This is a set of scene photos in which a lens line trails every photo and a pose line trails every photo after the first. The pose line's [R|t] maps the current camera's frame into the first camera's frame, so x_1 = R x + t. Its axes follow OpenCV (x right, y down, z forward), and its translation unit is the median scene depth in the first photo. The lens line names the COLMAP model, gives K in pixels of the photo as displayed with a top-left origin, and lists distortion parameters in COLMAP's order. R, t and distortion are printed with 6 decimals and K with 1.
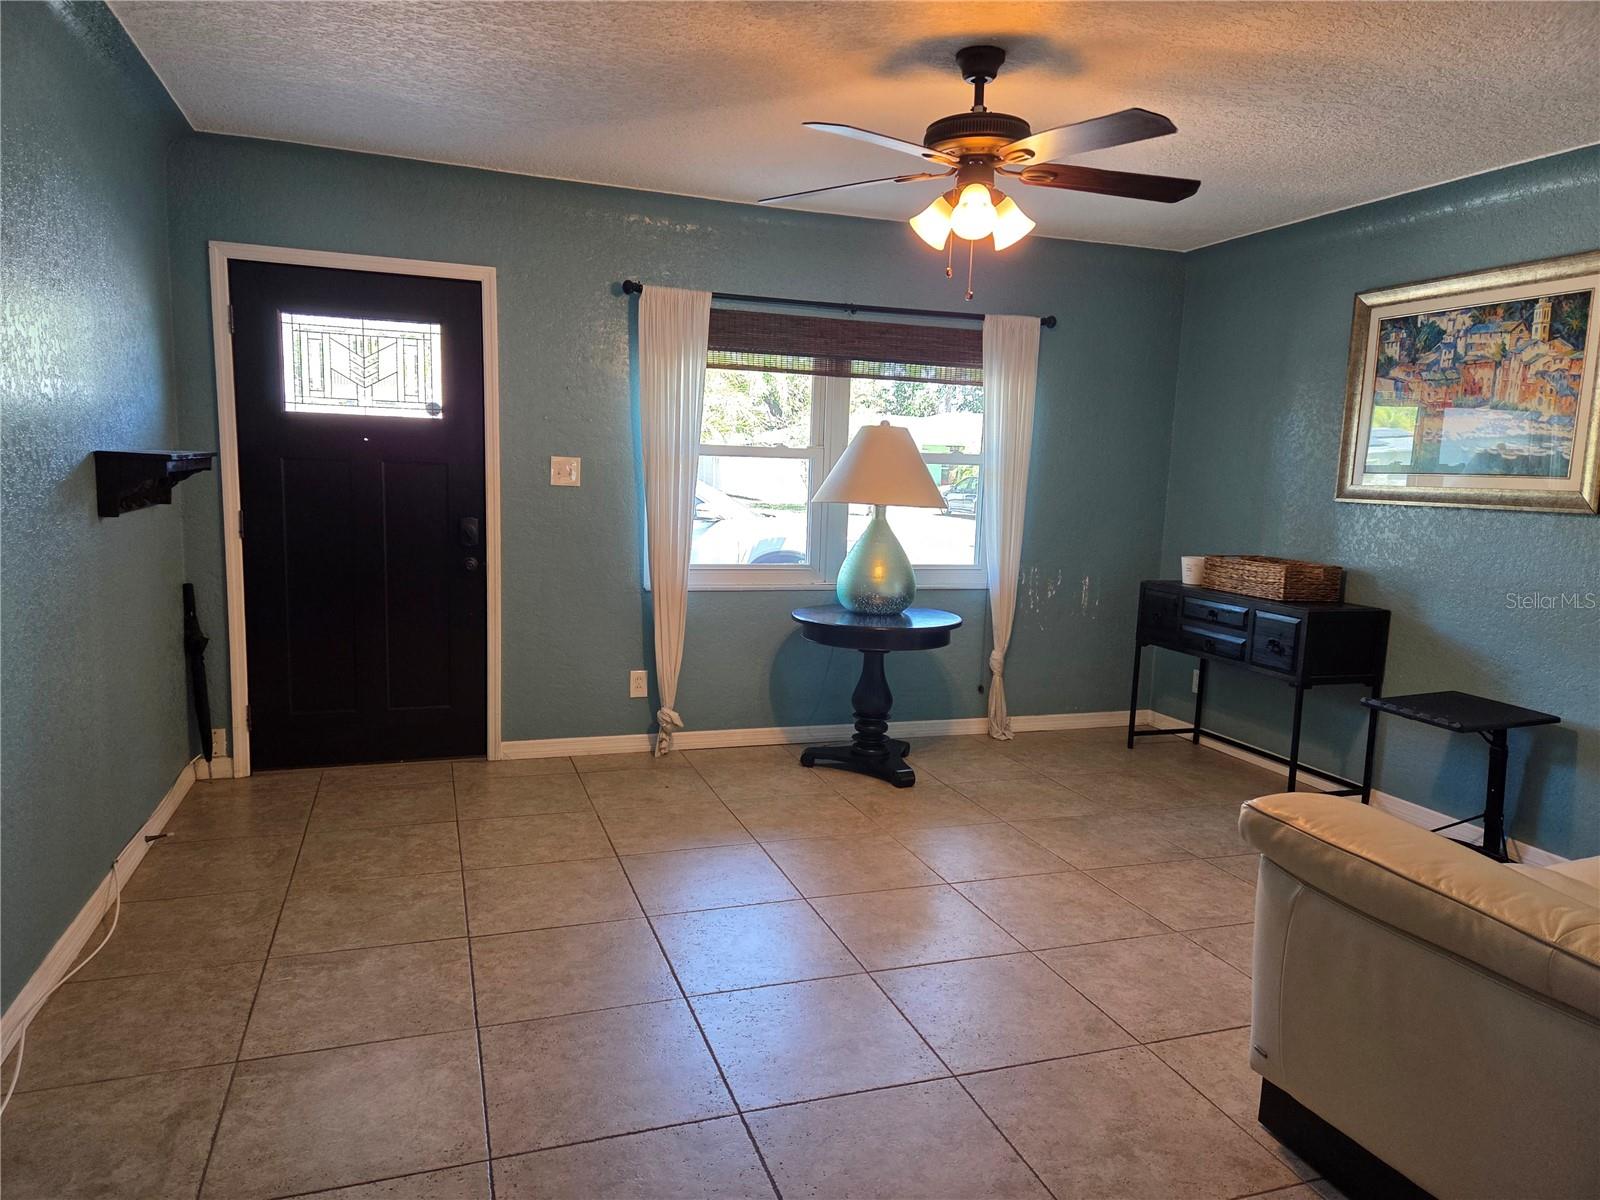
lens RADIAL K [[1066.2, 0, 796.1], [0, 1066.2, 612.1], [0, 0, 1]] dist [0.092778, -0.084378]
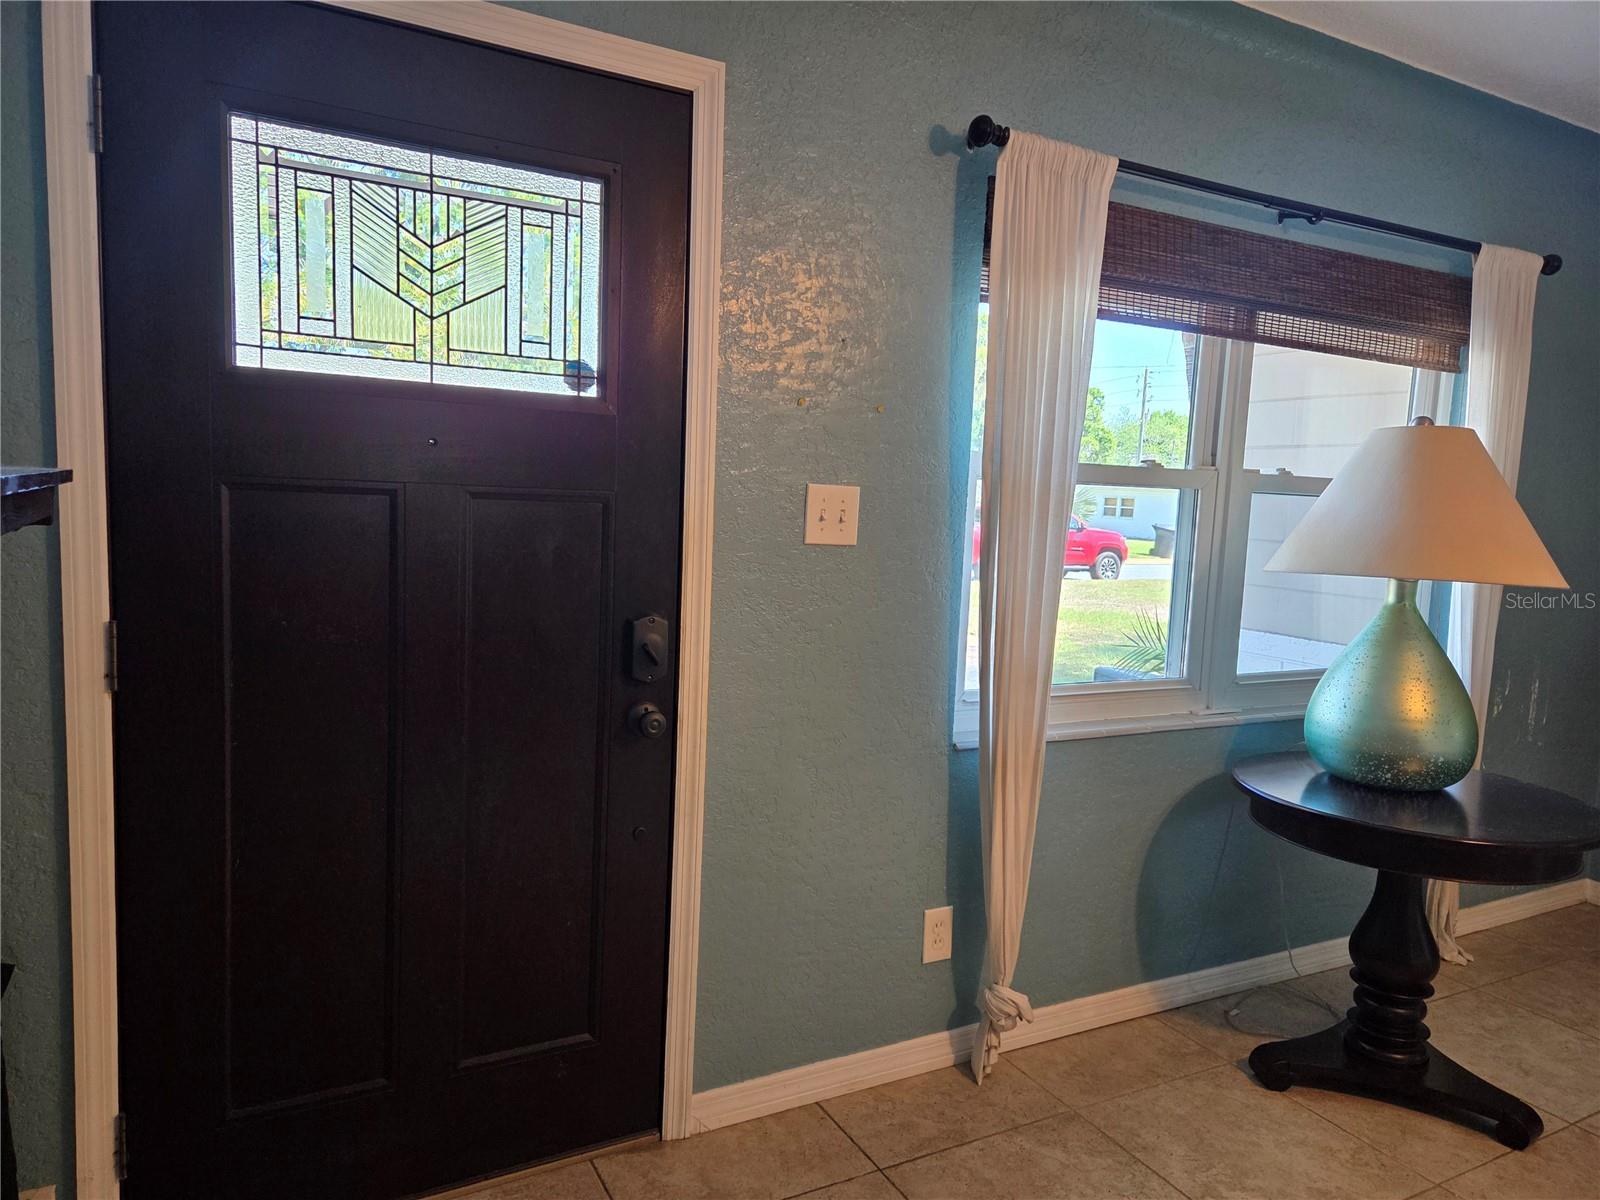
lens RADIAL K [[1068.5, 0, 804.9], [0, 1068.5, 597.1], [0, 0, 1]] dist [0.081032, -0.063641]
pose [[0.985513, -0.006857, 0.169459, -0.314562], [0.012468, 0.999408, -0.032068, -0.080598], [-0.169139, 0.033716, 0.985015, 0.543645]]
